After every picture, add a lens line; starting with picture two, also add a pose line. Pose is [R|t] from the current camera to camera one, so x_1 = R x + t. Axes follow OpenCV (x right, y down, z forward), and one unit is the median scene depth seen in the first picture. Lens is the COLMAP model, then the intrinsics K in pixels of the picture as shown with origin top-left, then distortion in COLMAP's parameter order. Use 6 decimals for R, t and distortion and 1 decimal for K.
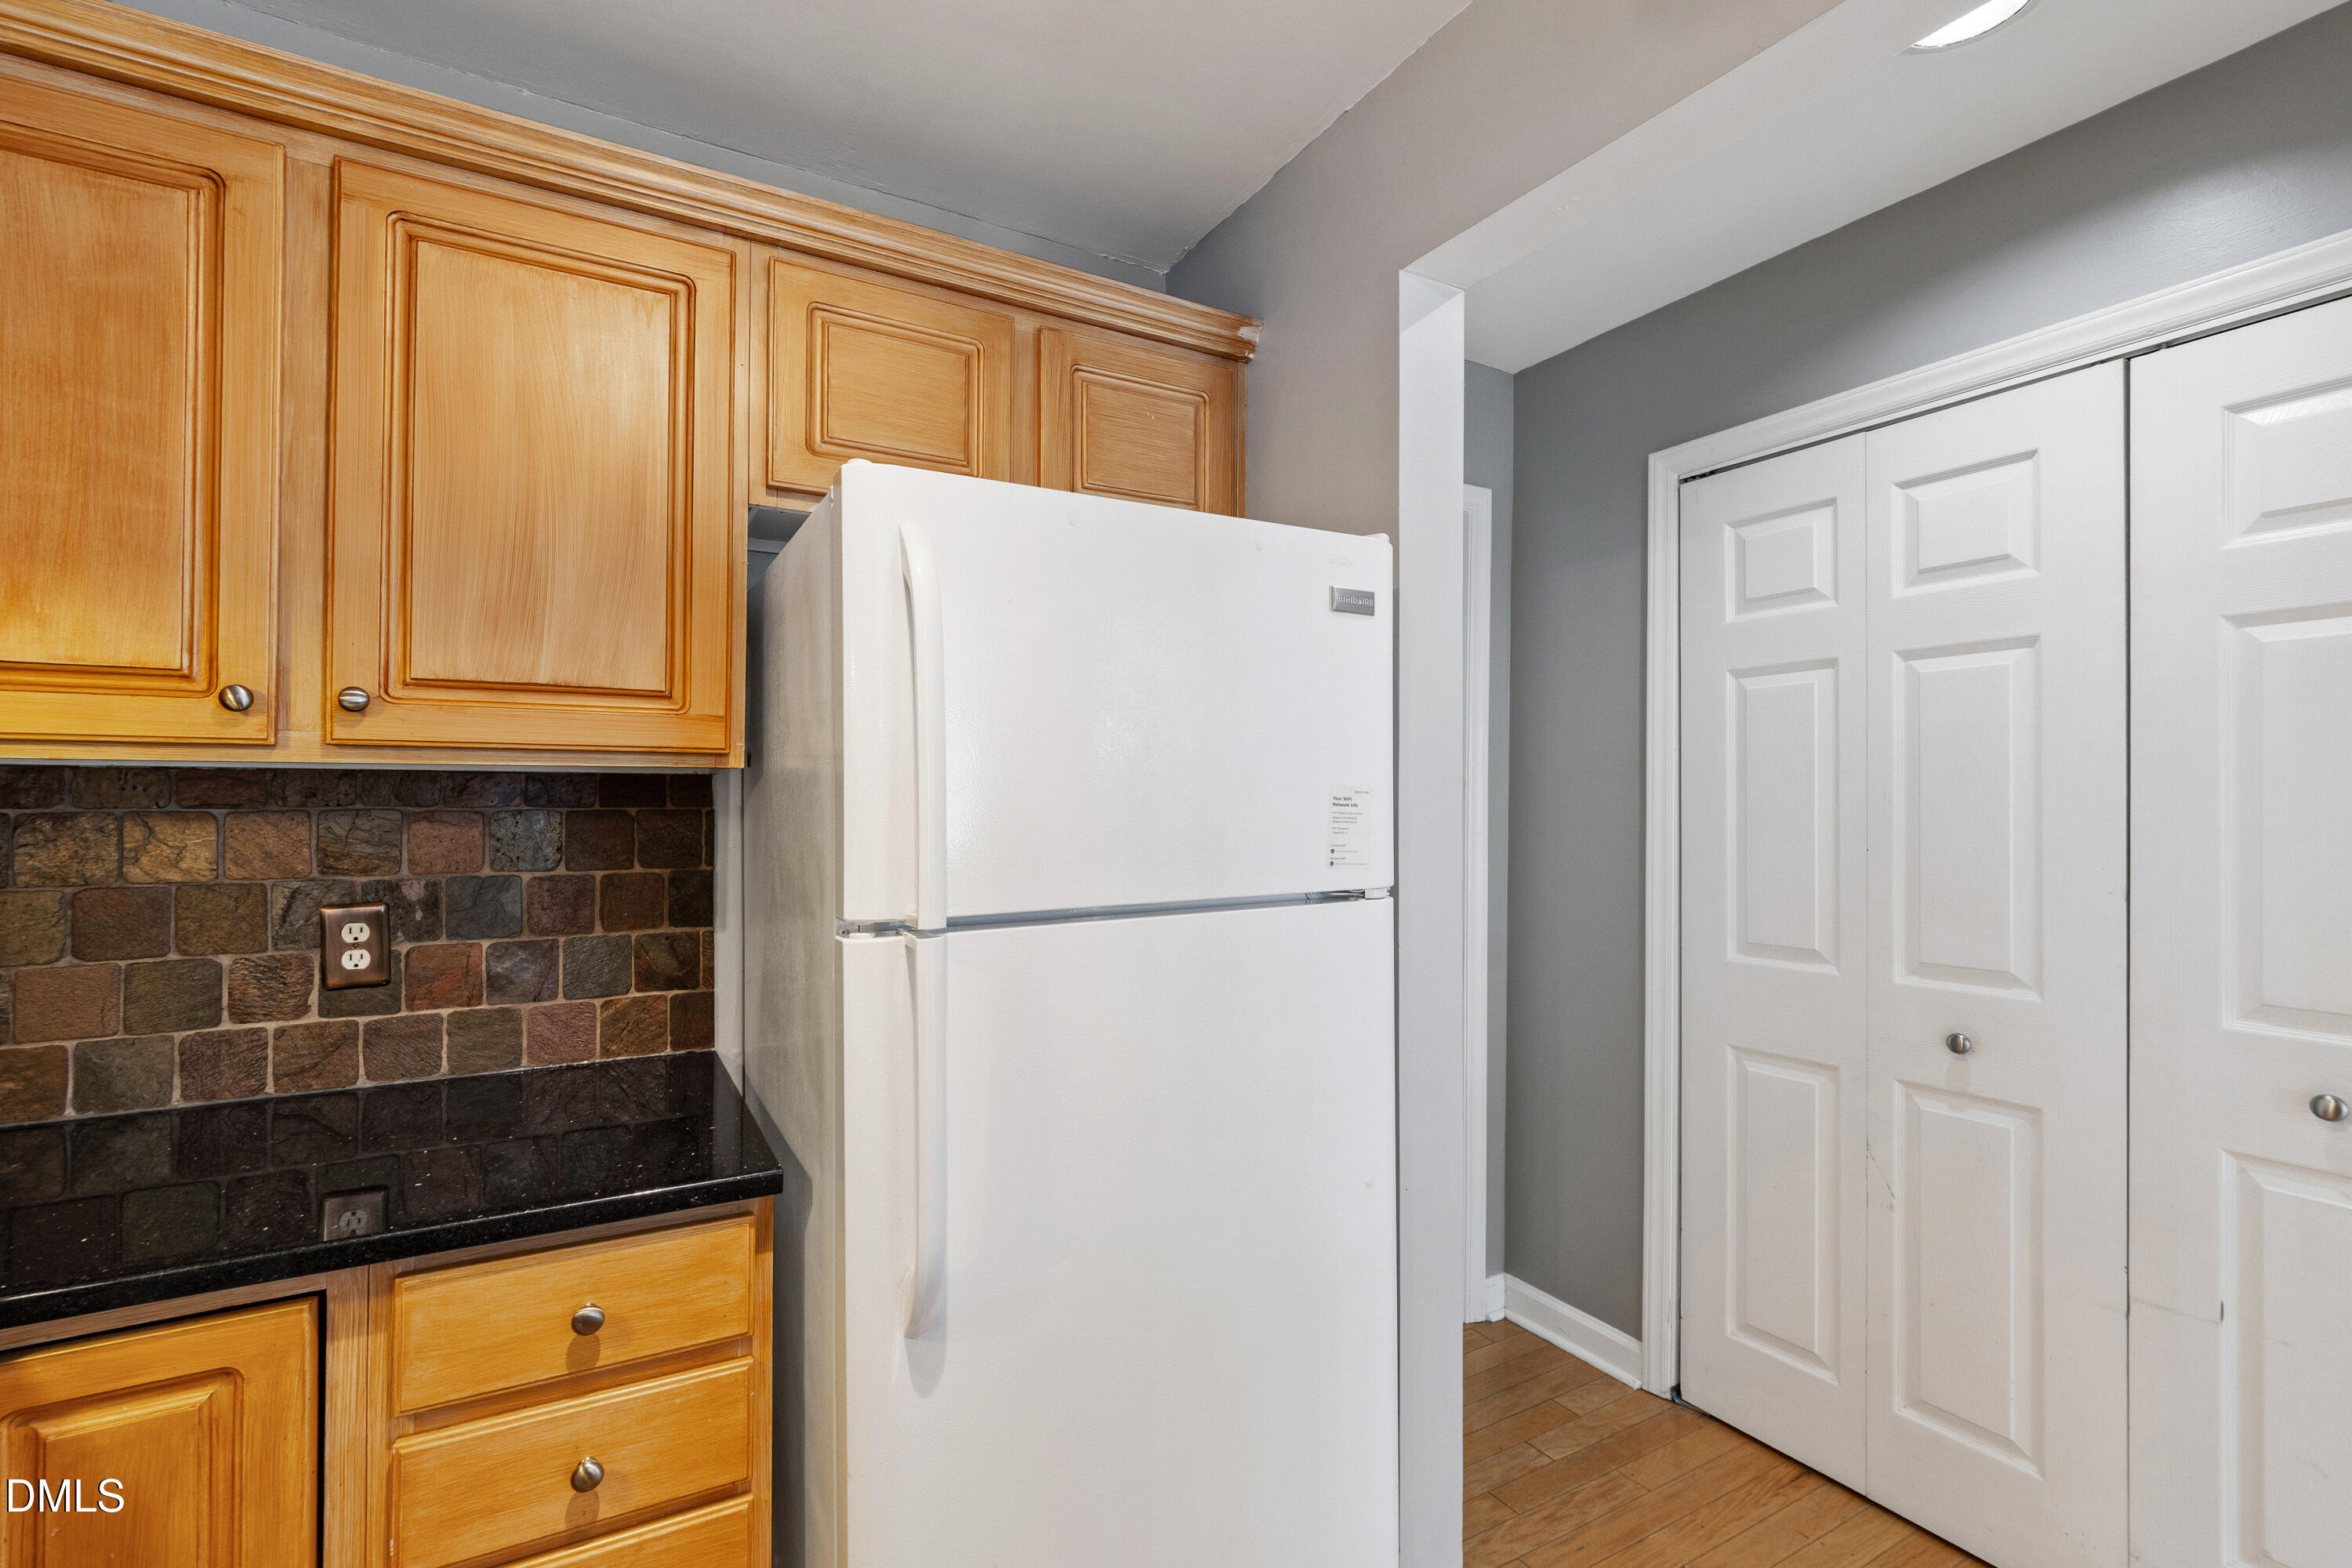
lens RADIAL K [[1042.2, 0, 1159.3], [0, 1042.2, 791.9], [0, 0, 1]] dist [0.000174, -0.003230]
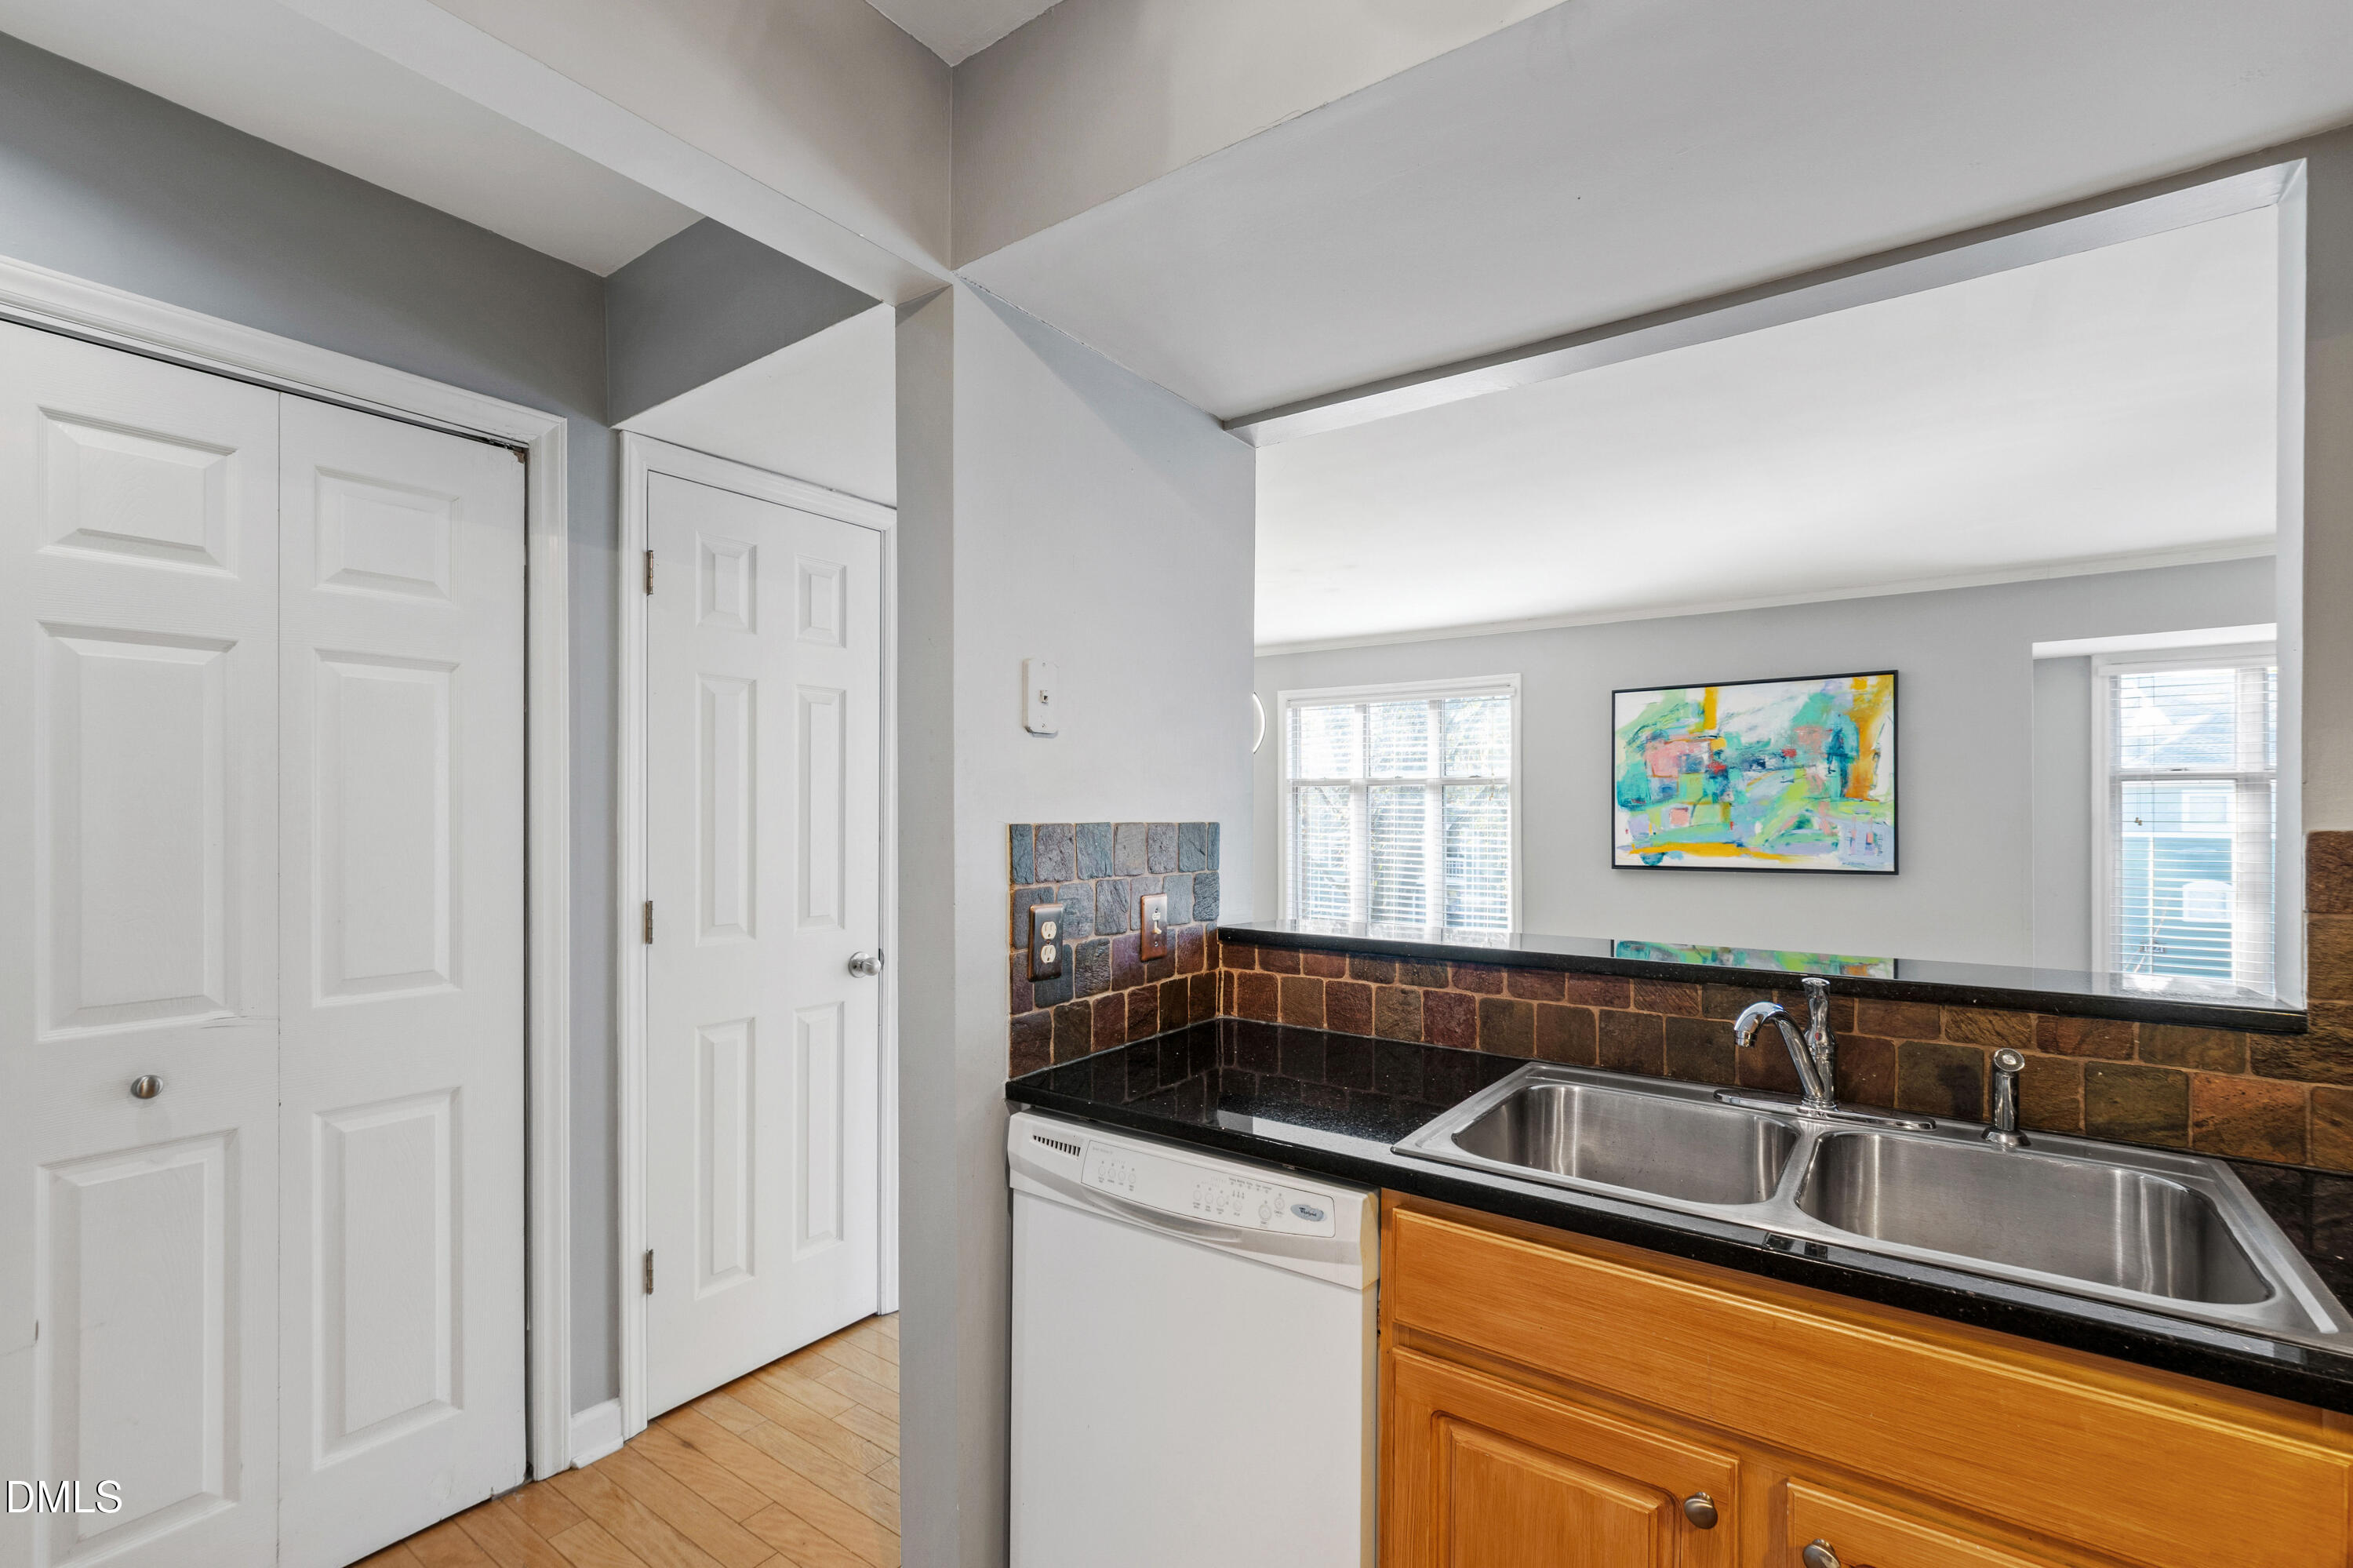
lens RADIAL K [[1042.7, 0, 1174.1], [0, 1042.7, 817.2], [0, 0, 1]] dist [0.000174, -0.003230]
pose [[-0.408427, -0.007045, 0.912764, -0.349589], [-0.011743, 0.999928, 0.002464, 0.000121], [-0.912715, -0.009713, -0.408480, 0.483601]]
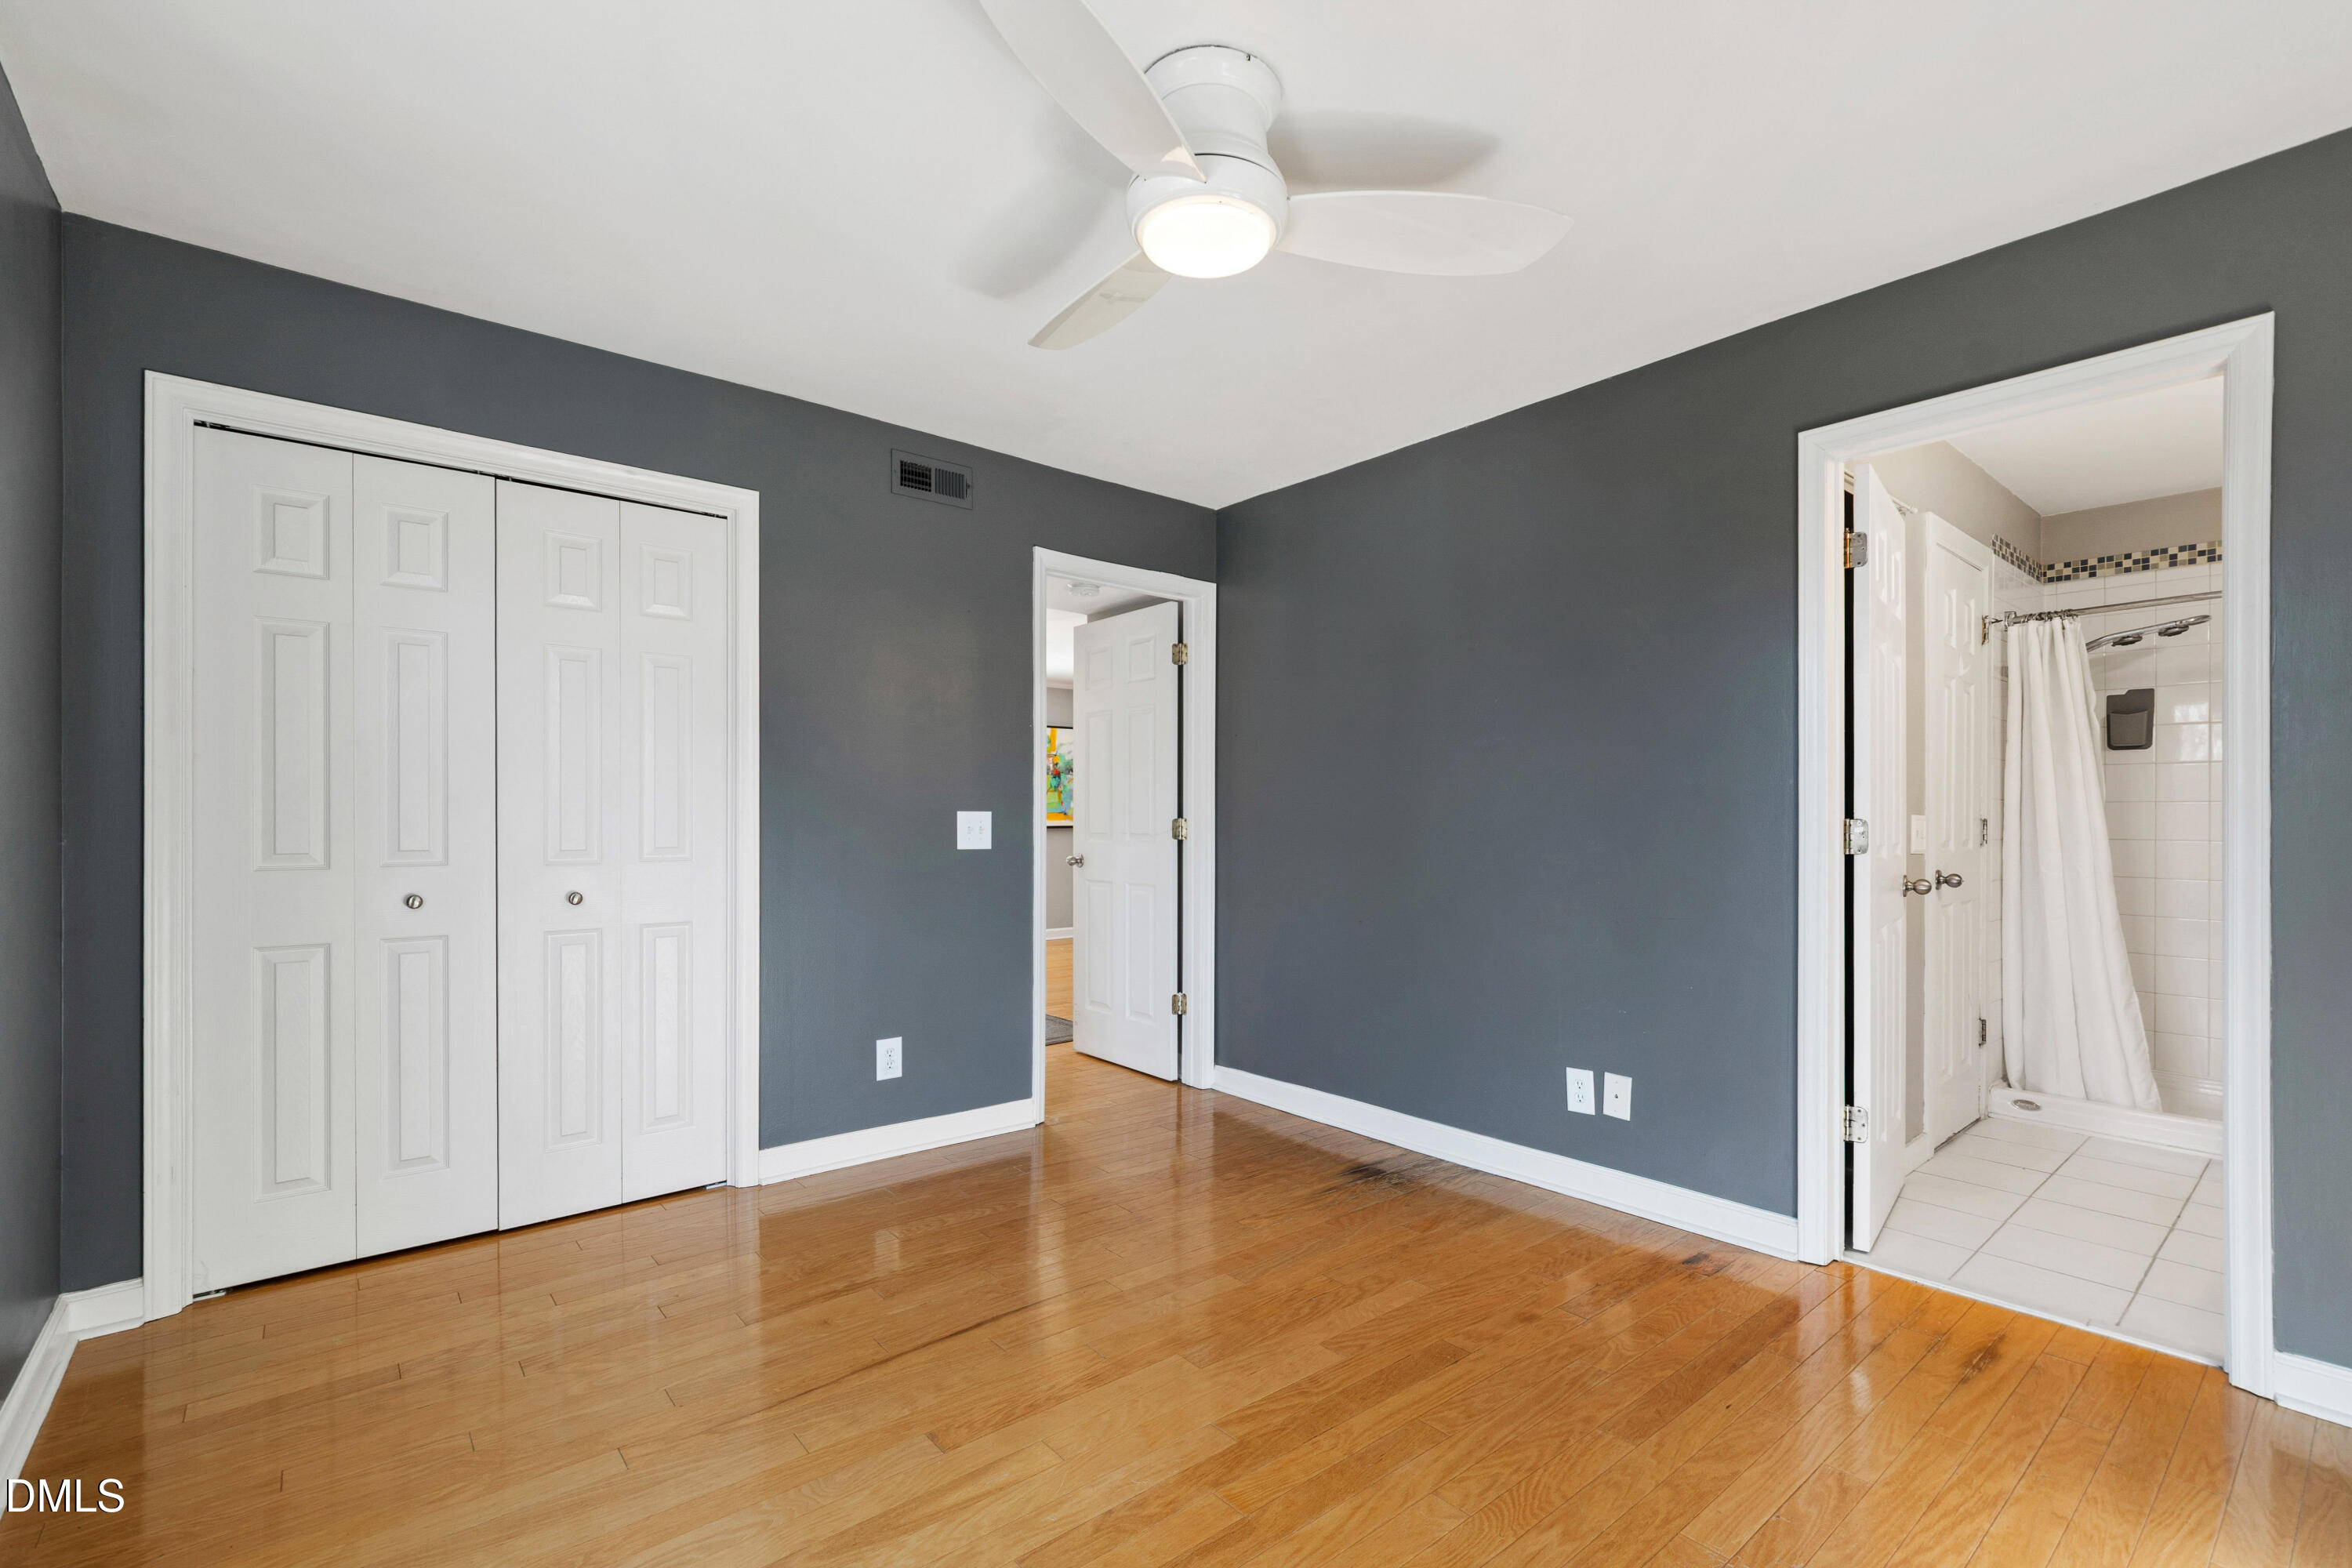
lens RADIAL K [[1042.2, 0, 1160.8], [0, 1042.2, 799.5], [0, 0, 1]] dist [0.000174, -0.003230]
pose [[-0.983006, -0.006364, -0.183460, 2.948079], [-0.005008, 0.999957, -0.007853, 0.042335], [0.183502, -0.006801, -0.982996, 4.205284]]
